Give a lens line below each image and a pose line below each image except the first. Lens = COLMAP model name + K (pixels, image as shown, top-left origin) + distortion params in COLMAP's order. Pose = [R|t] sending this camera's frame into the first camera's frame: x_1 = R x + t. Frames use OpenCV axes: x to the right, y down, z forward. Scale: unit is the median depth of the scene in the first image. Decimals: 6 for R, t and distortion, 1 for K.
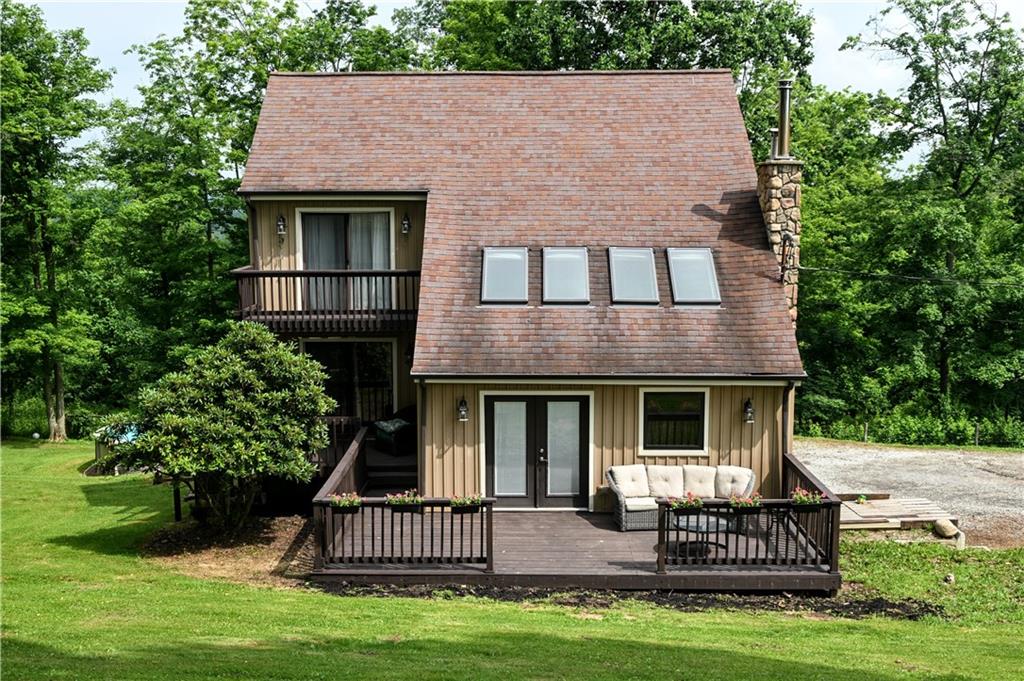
lens RADIAL K [[1101.6, 0, 512.0], [0, 1101.6, 340.5], [0, 0, 1]] dist [-0.011859, -0.007122]
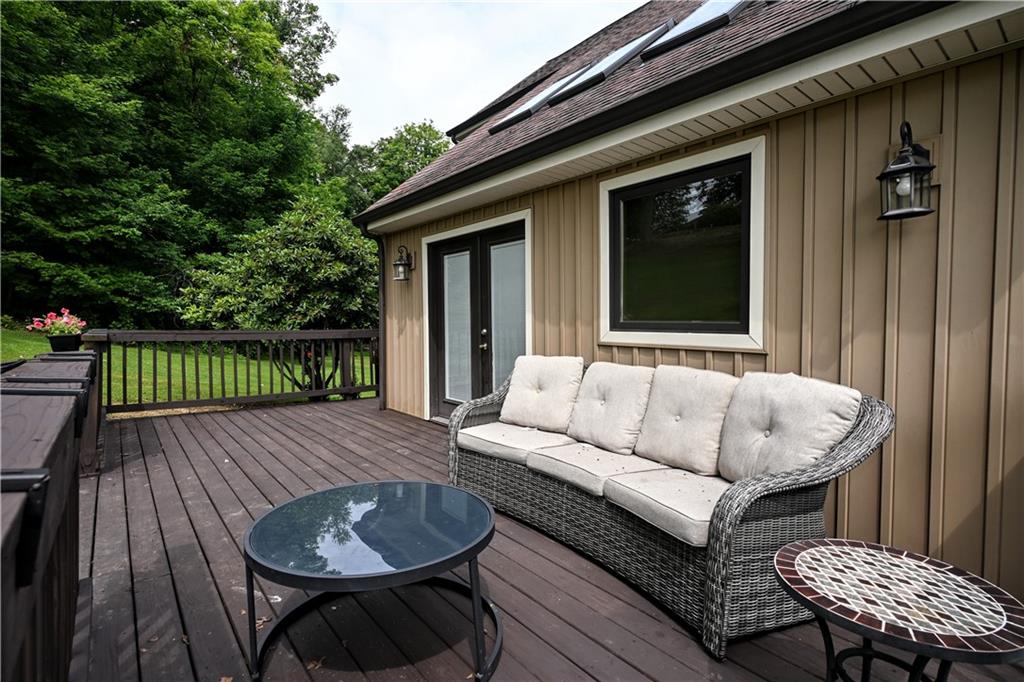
lens RADIAL K [[498.4, 0, 512.0], [0, 498.4, 341.0], [0, 0, 1]] dist [-0.005095, 0.001074]
pose [[0.639994, 0.032622, -0.767687, 0.243297], [-0.095027, 0.994789, -0.036949, 0.114159], [0.762481, 0.096598, 0.639759, 0.845390]]
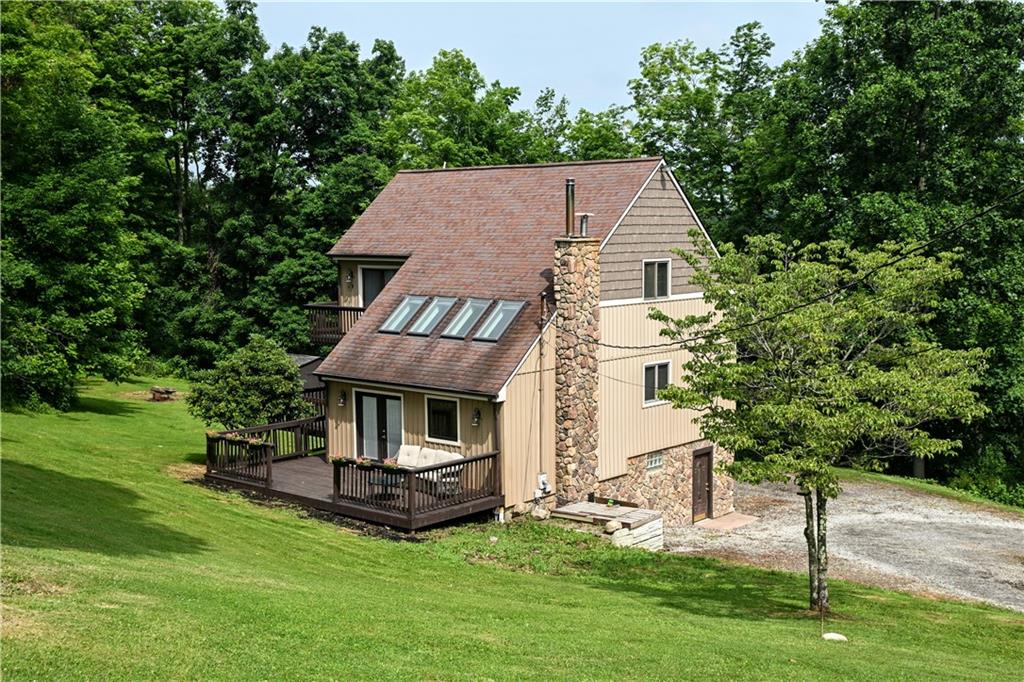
lens RADIAL K [[1208.2, 0, 512.0], [0, 1208.2, 341.0], [0, 0, 1]] dist [0.005389, -0.001917]
pose [[0.767359, 0.057931, -0.638596, 1.221816], [-0.076121, 0.997098, -0.001017, -0.035393], [0.636684, 0.049391, 0.769542, -0.172471]]
